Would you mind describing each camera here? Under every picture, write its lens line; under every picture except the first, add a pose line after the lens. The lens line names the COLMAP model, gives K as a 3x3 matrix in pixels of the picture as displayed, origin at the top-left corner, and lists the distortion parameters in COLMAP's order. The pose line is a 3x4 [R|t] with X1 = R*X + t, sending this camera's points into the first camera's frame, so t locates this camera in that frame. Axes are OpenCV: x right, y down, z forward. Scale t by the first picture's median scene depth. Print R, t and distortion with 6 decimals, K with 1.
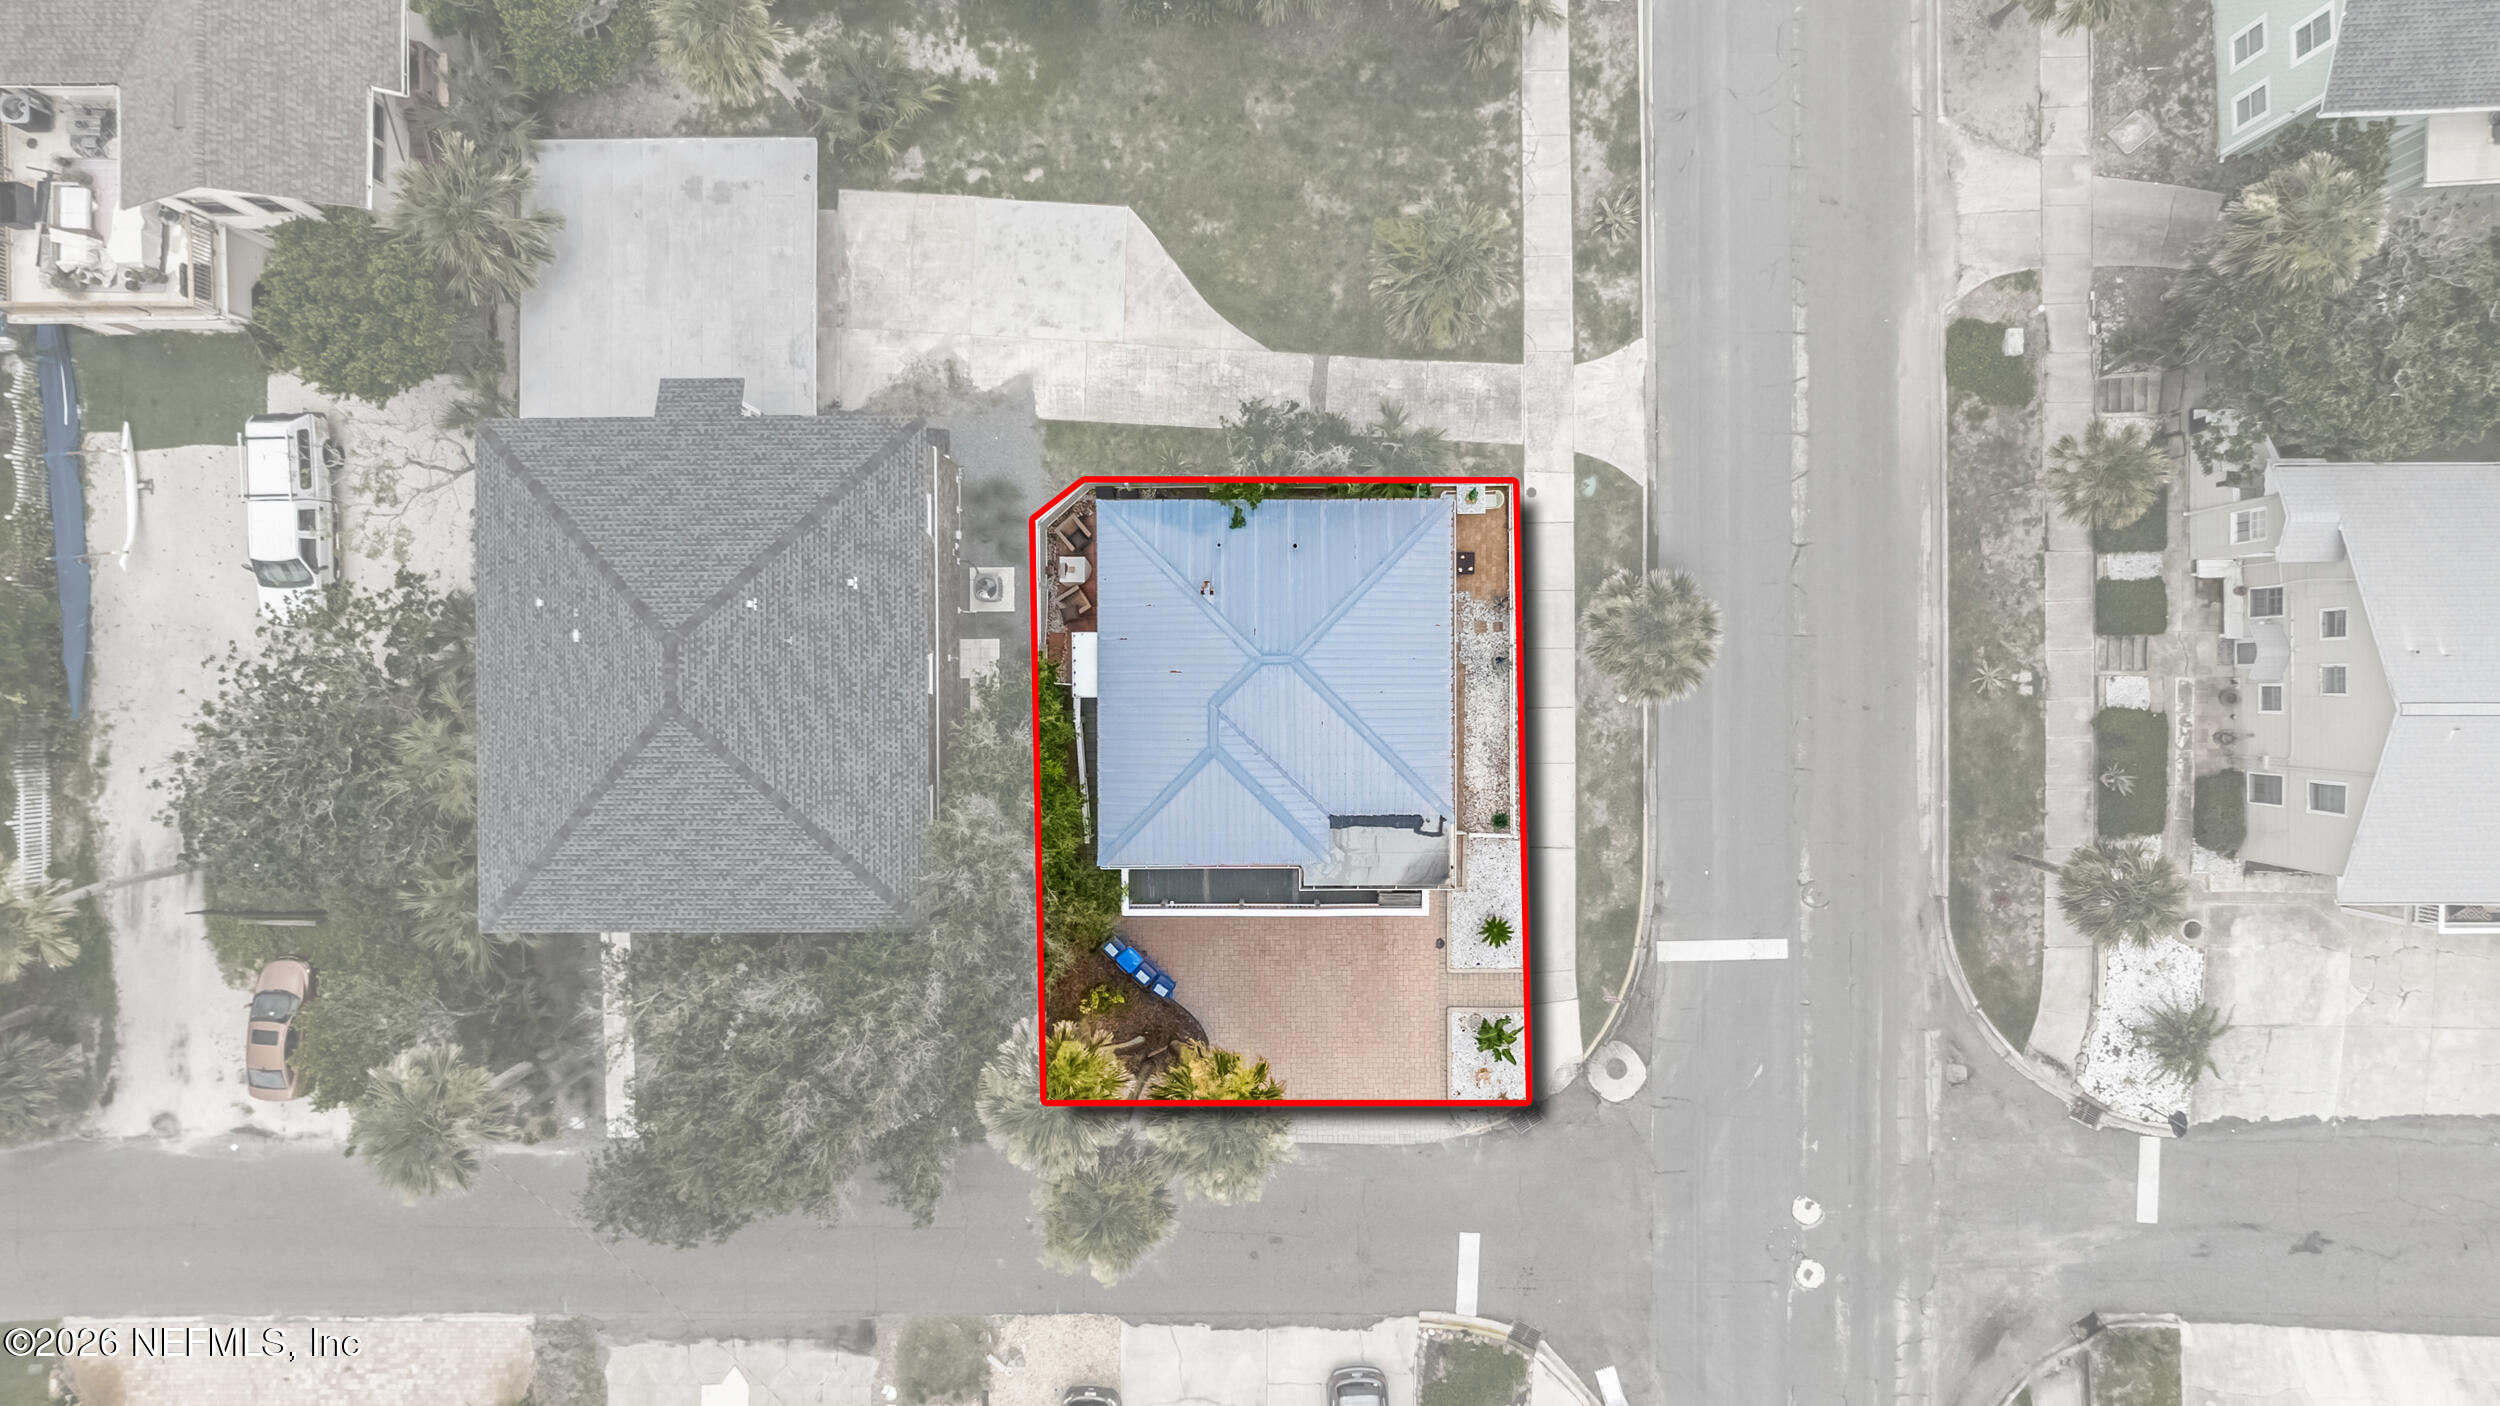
lens RADIAL K [[1462.4, 0, 1250.0], [0, 1462.4, 703.0], [0, 0, 1]] dist [-0.024652, -0.002165]
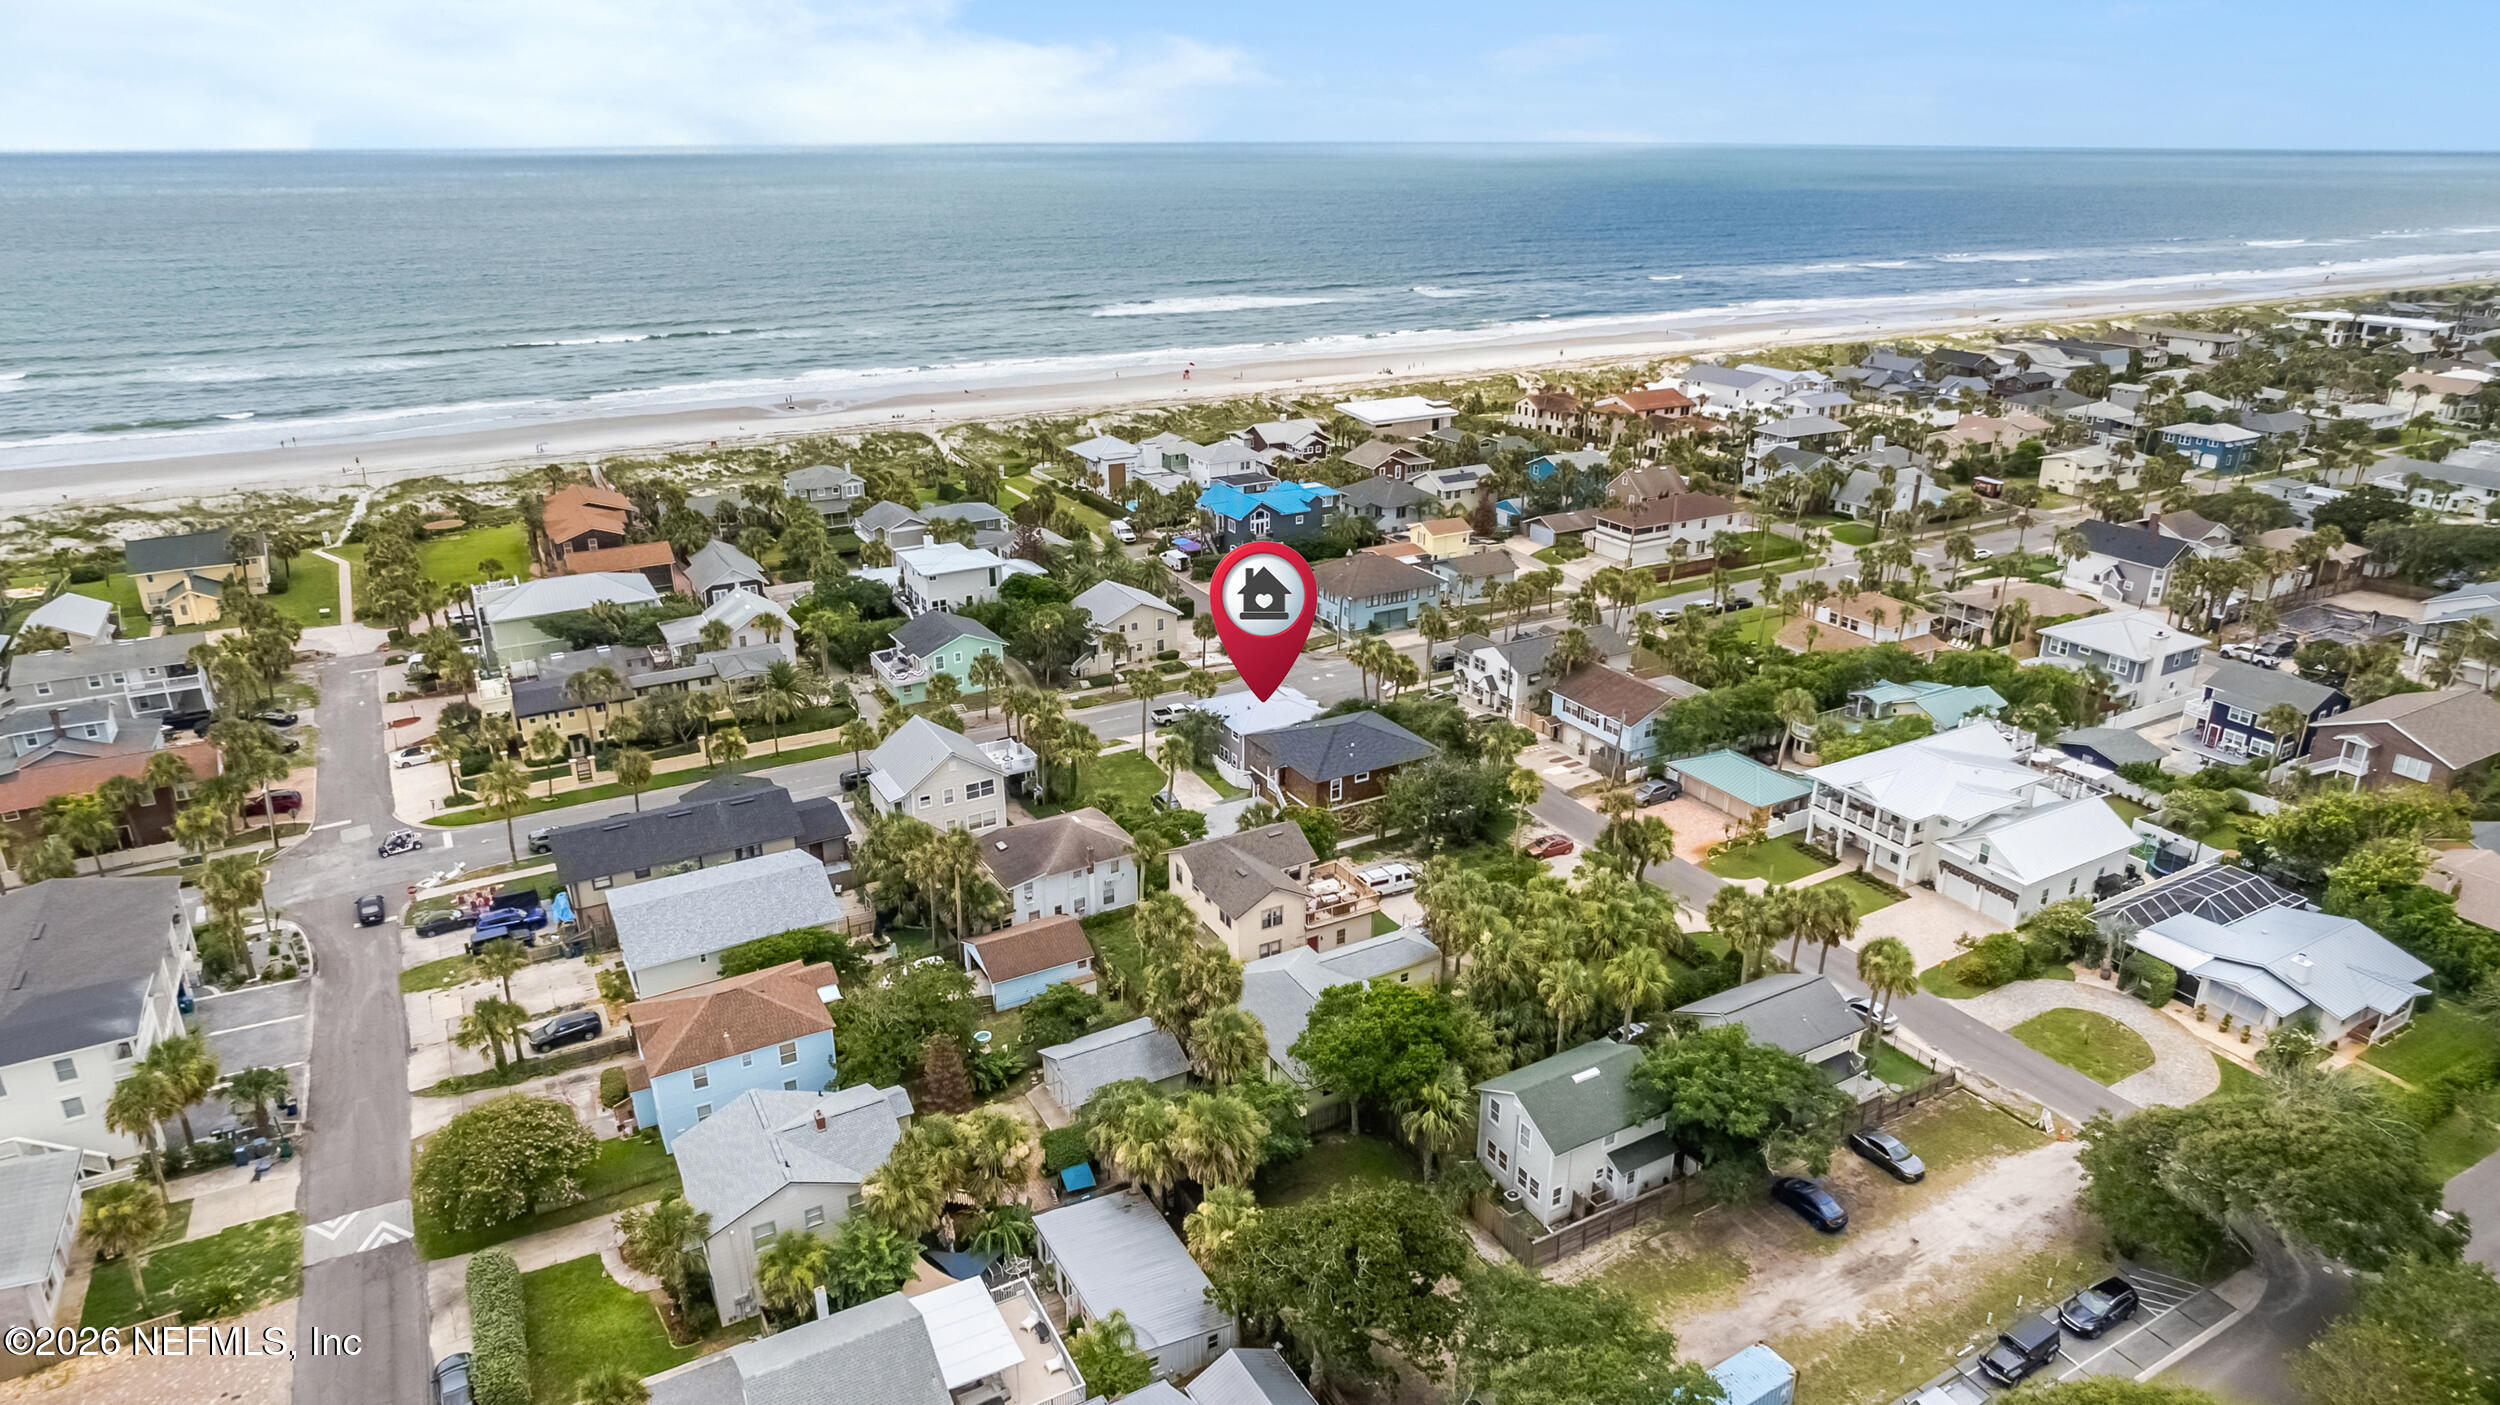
lens RADIAL K [[1462.4, 0, 1250.0], [0, 1462.4, 702.5], [0, 0, 1]] dist [-0.024652, -0.002165]
pose [[-0.486142, -0.316340, 0.814613, -2.557759], [0.873871, -0.180079, 0.451575, -1.469871], [0.003844, 0.931397, 0.363985, -0.281359]]
